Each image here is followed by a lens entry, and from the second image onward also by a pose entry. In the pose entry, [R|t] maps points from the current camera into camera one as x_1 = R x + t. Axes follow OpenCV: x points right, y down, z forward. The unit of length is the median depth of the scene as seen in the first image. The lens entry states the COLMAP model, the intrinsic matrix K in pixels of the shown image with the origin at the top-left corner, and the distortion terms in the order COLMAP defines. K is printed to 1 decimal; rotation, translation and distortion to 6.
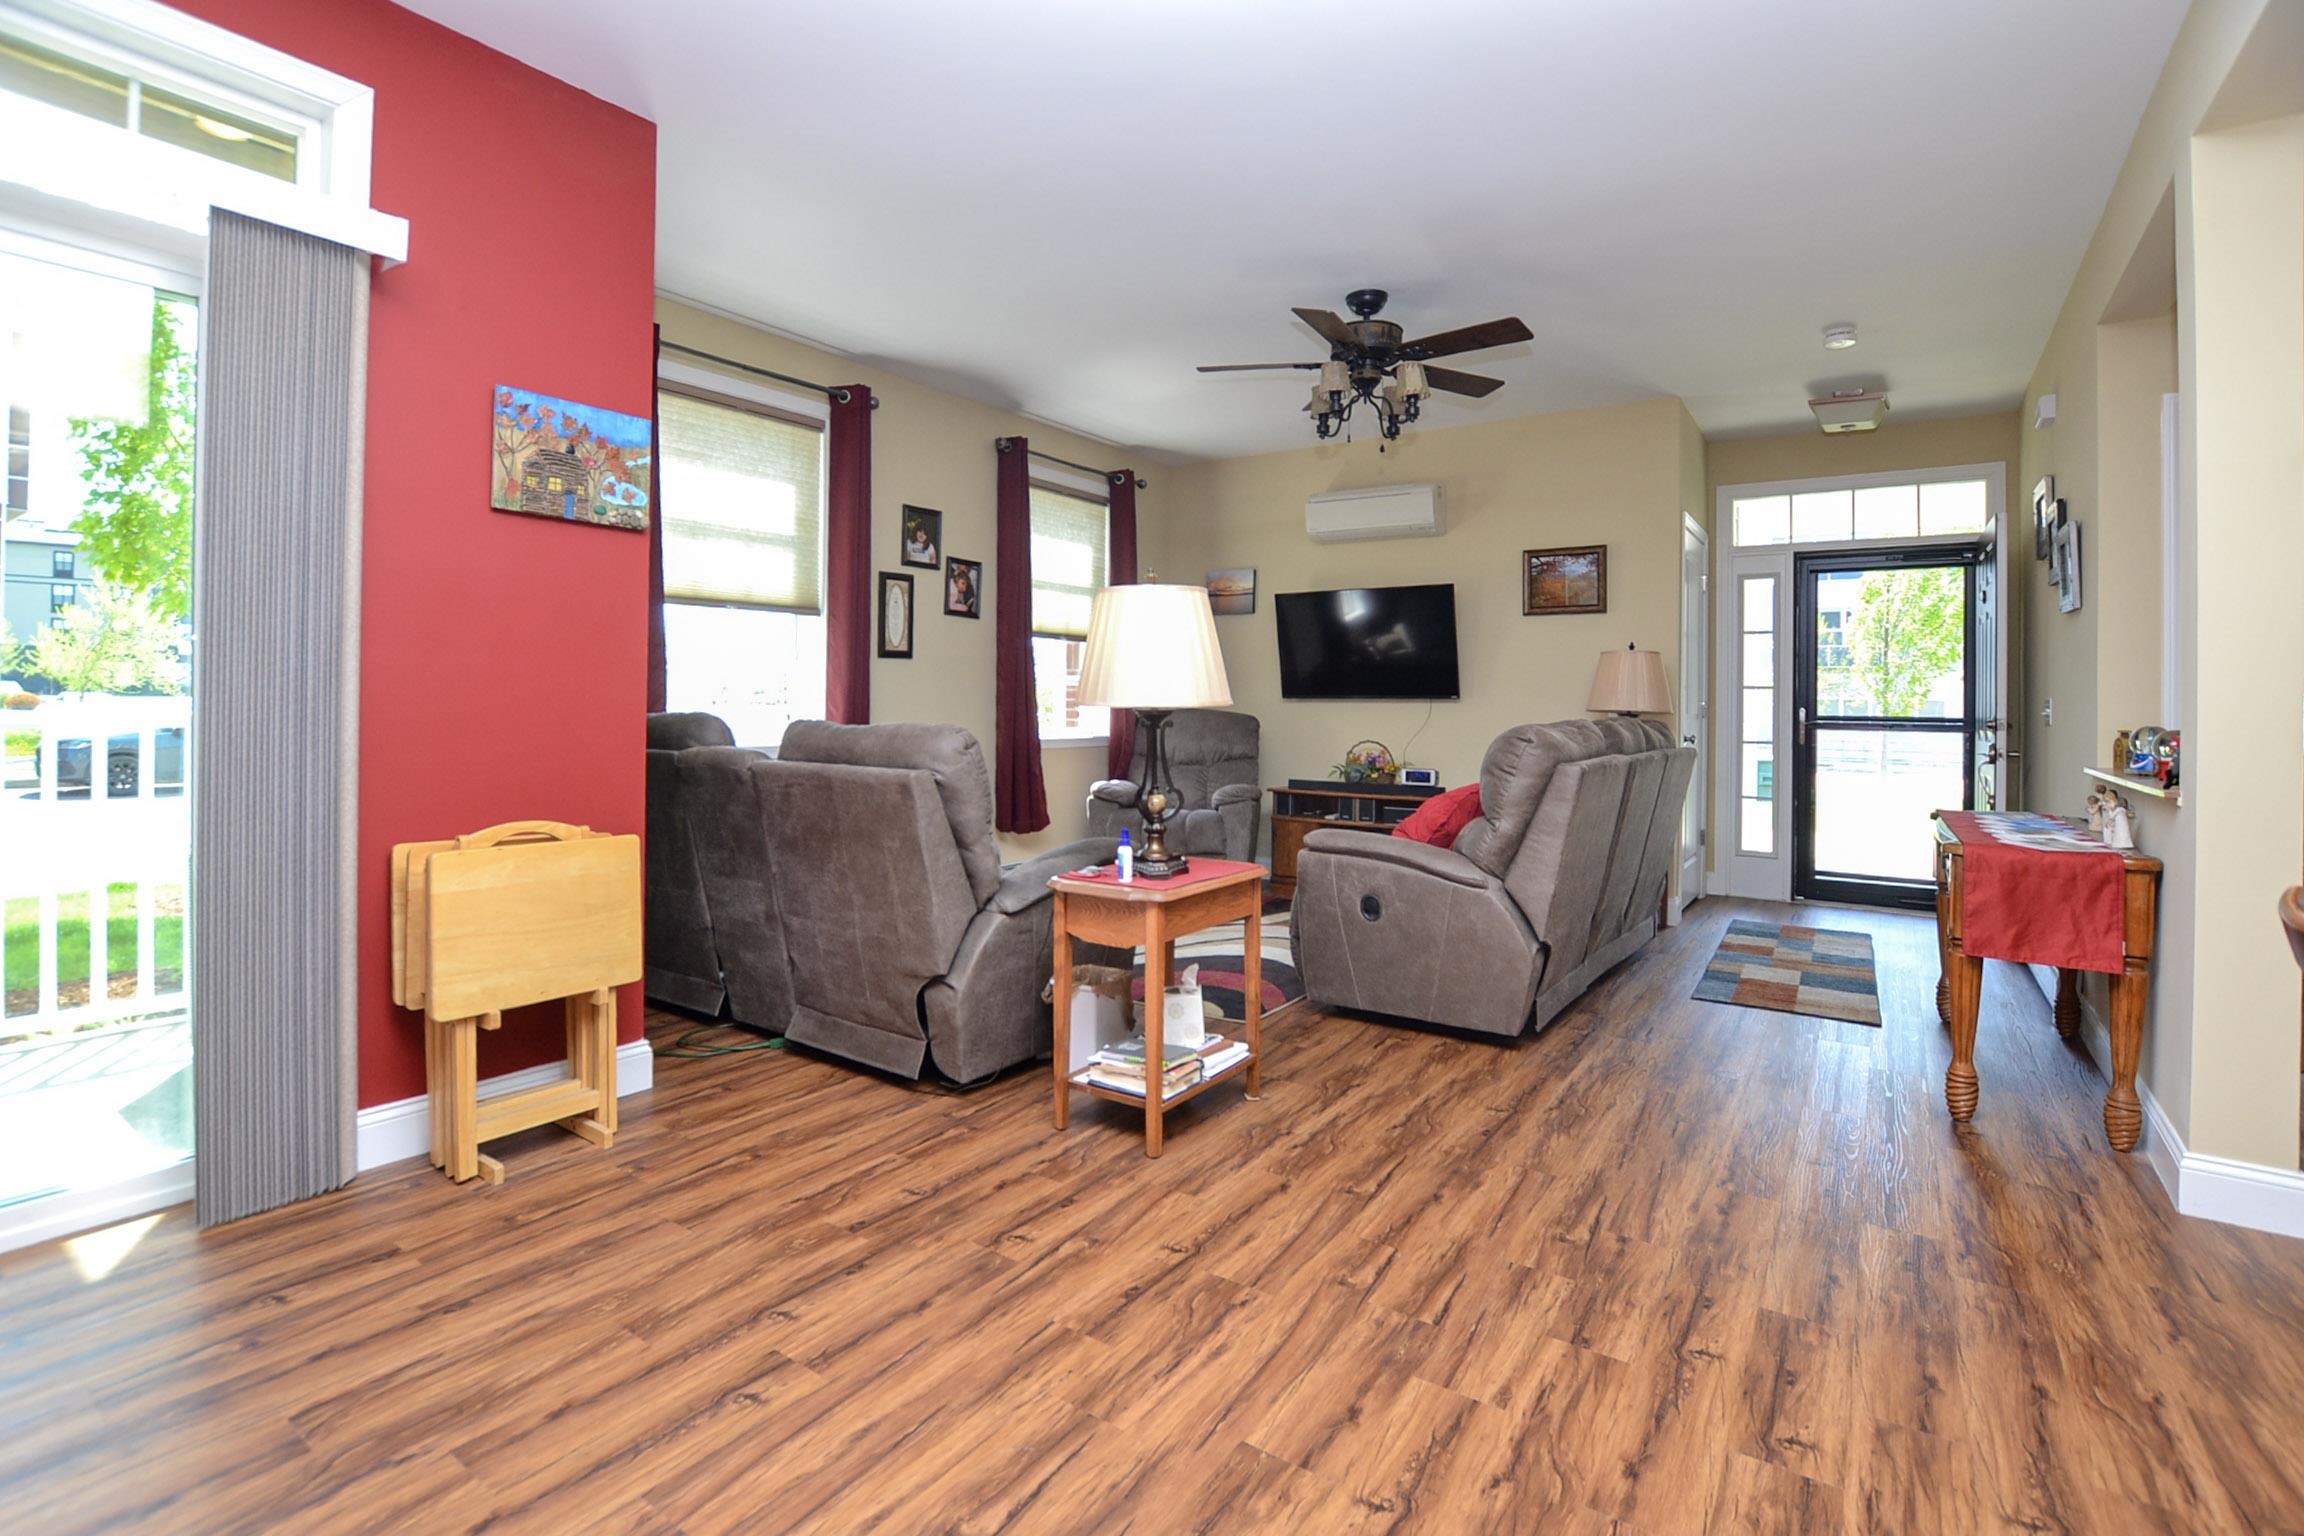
lens RADIAL K [[1074.3, 0, 1143.6], [0, 1074.3, 698.8], [0, 0, 1]] dist [-0.027866, 0.000146]
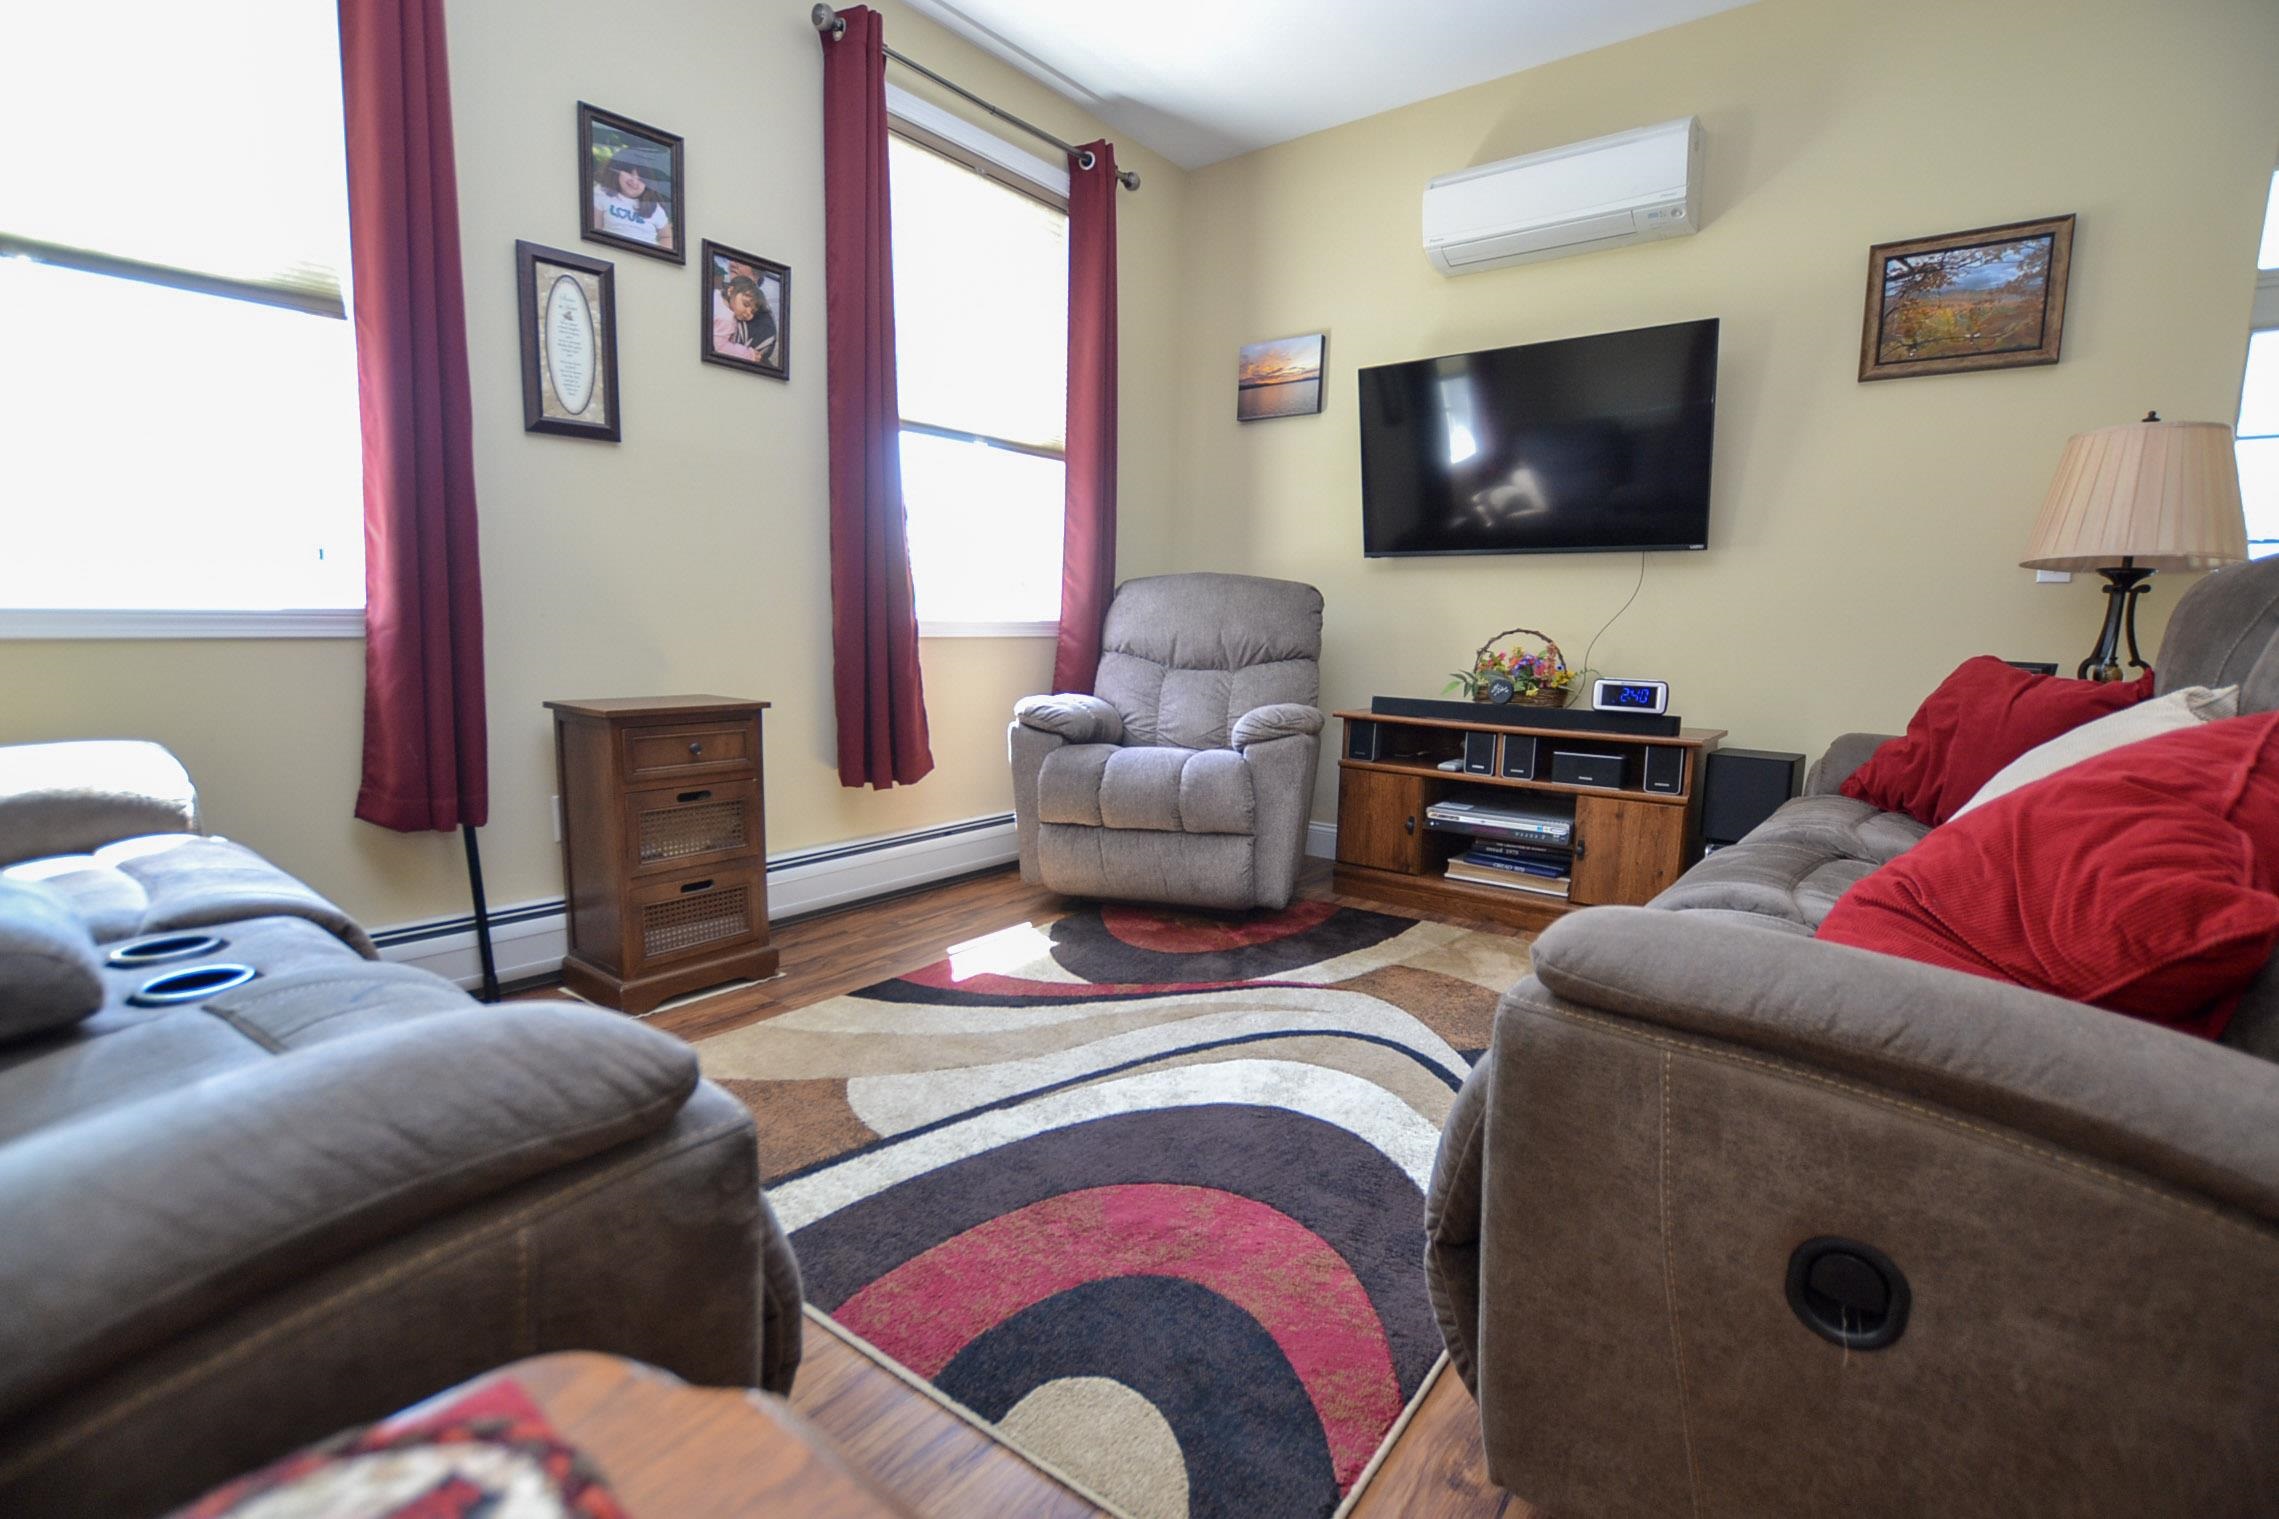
lens RADIAL K [[1022.0, 0, 1142.7], [0, 1022.0, 770.9], [0, 0, 1]] dist [-0.028037, -0.000027]
pose [[0.998317, 0.017768, -0.055210, 0.049937], [-0.009199, 0.988376, 0.151751, 0.037403], [0.057264, -0.150988, 0.986876, 0.514769]]
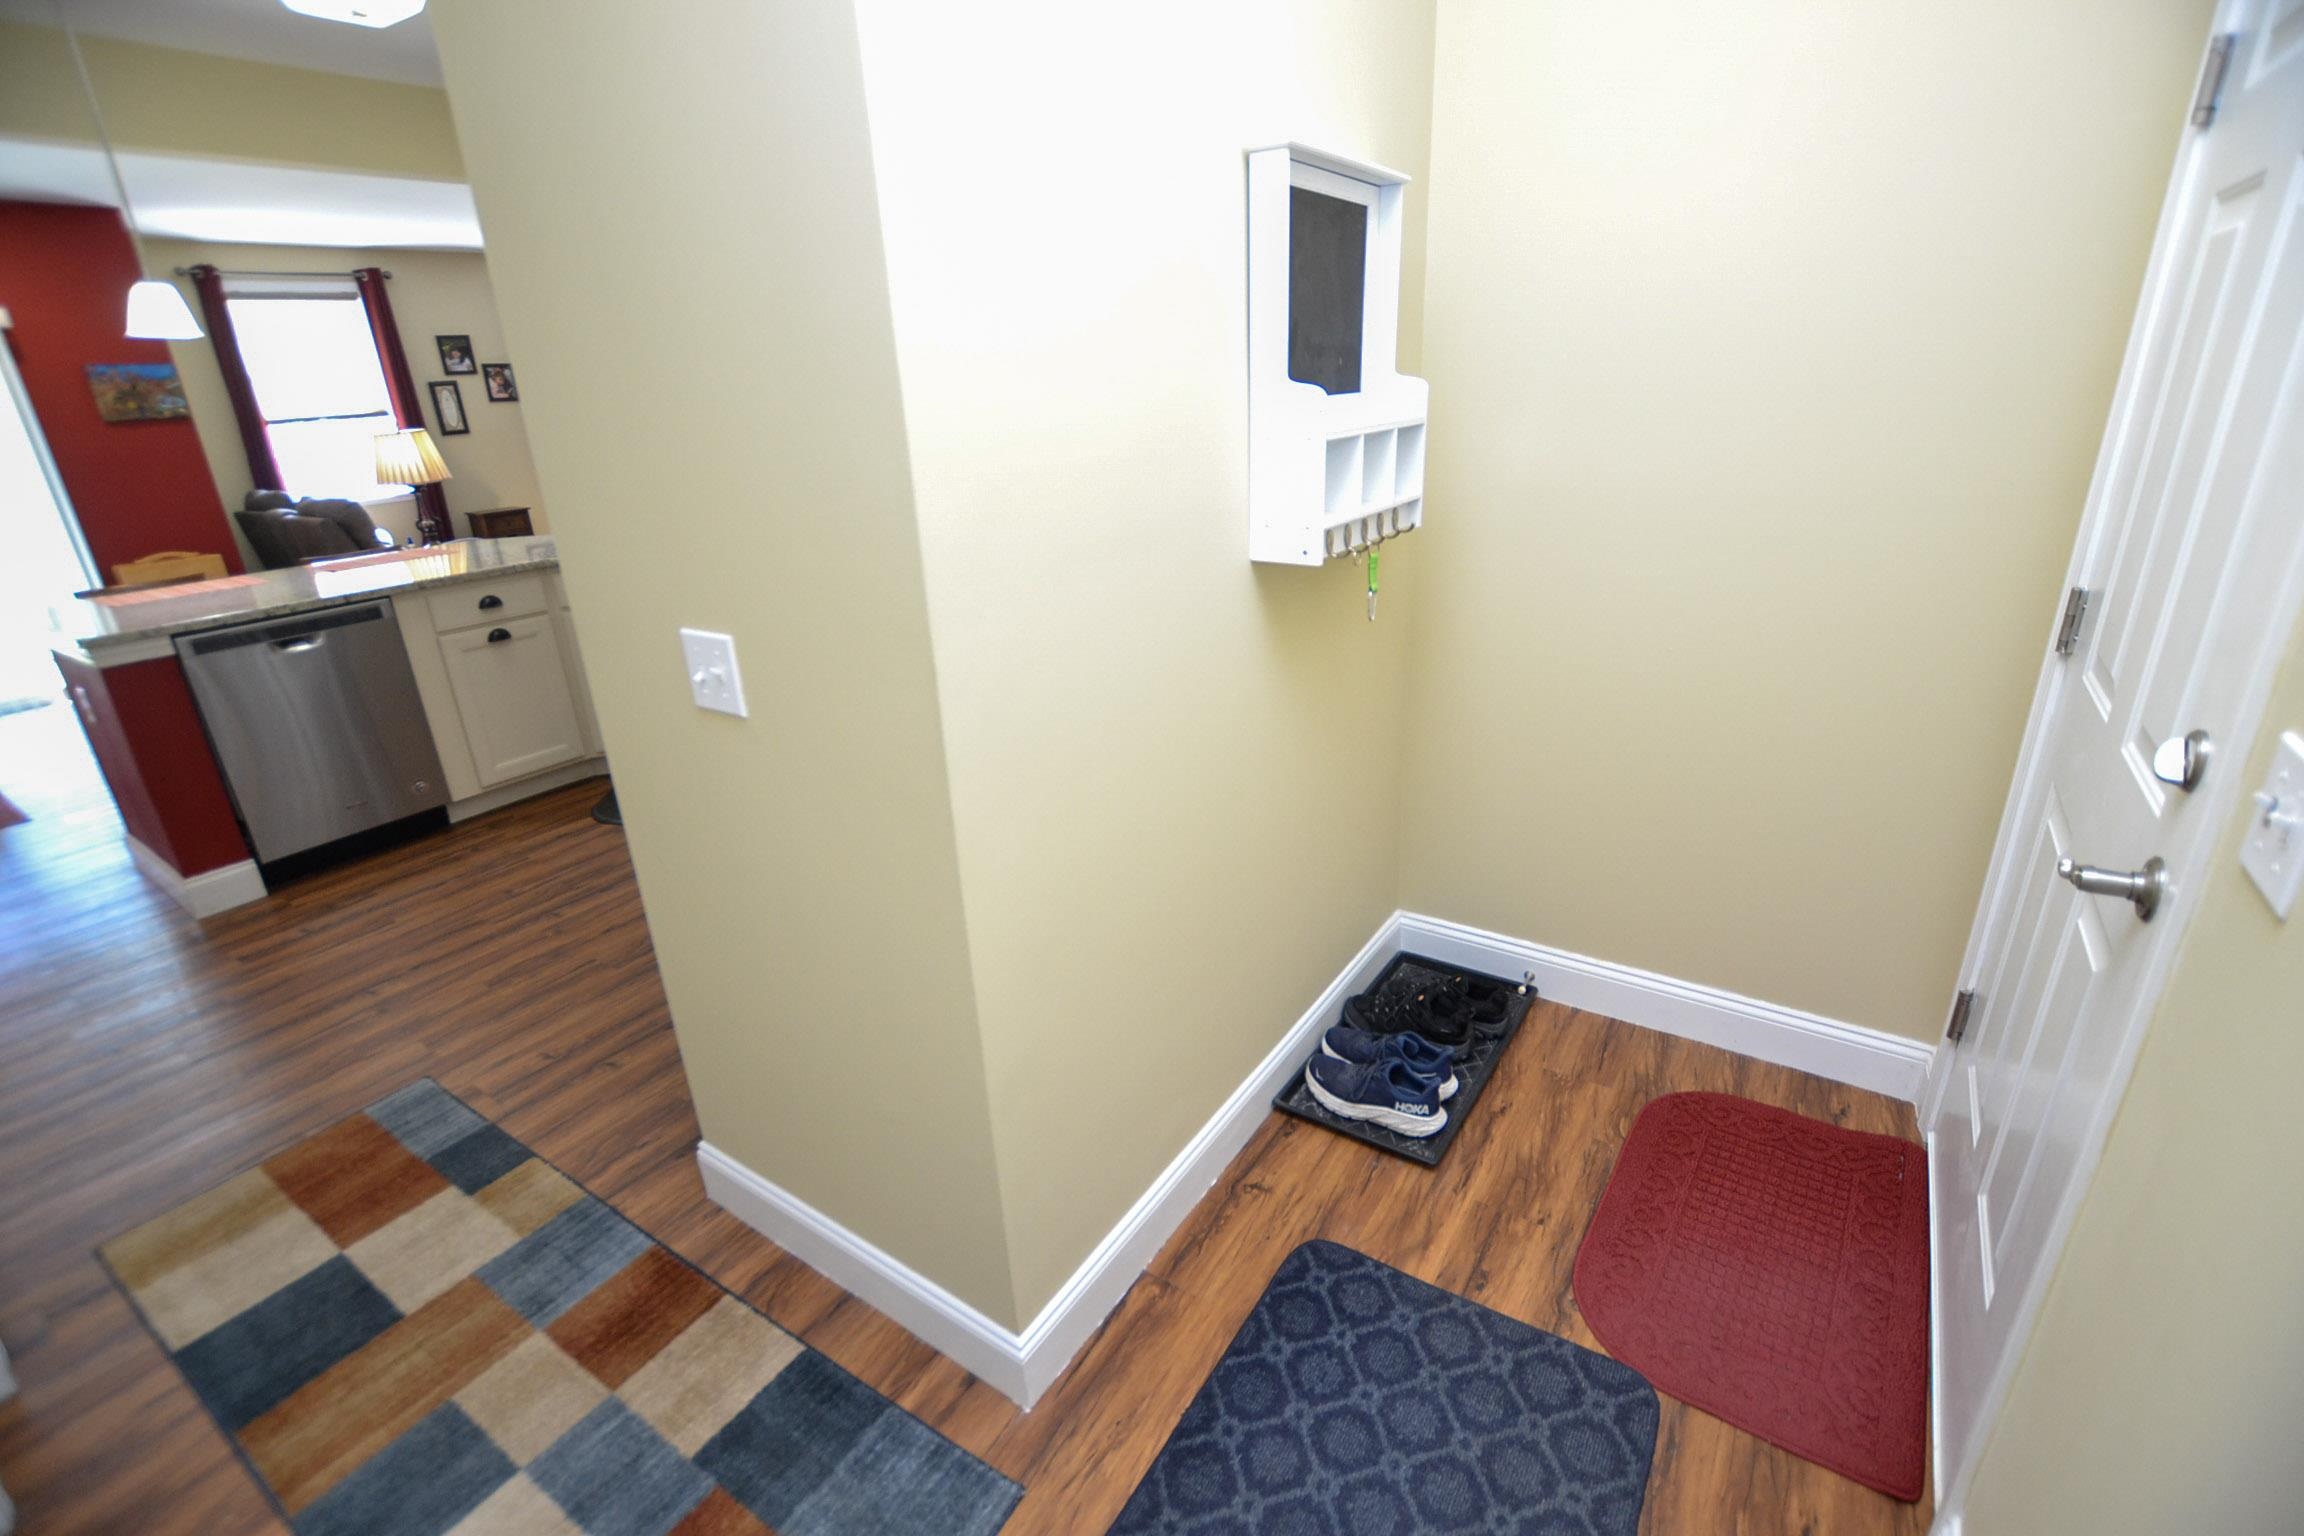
lens RADIAL K [[1012.5, 0, 1152.0], [0, 1012.5, 768.0], [0, 0, 1]] dist [-0.028230, 0.000093]
pose [[0.998060, -0.062214, -0.002237, 0.793500], [0.058670, 0.927965, 0.368019, -0.059966], [-0.020820, -0.367436, 0.929816, -0.643263]]
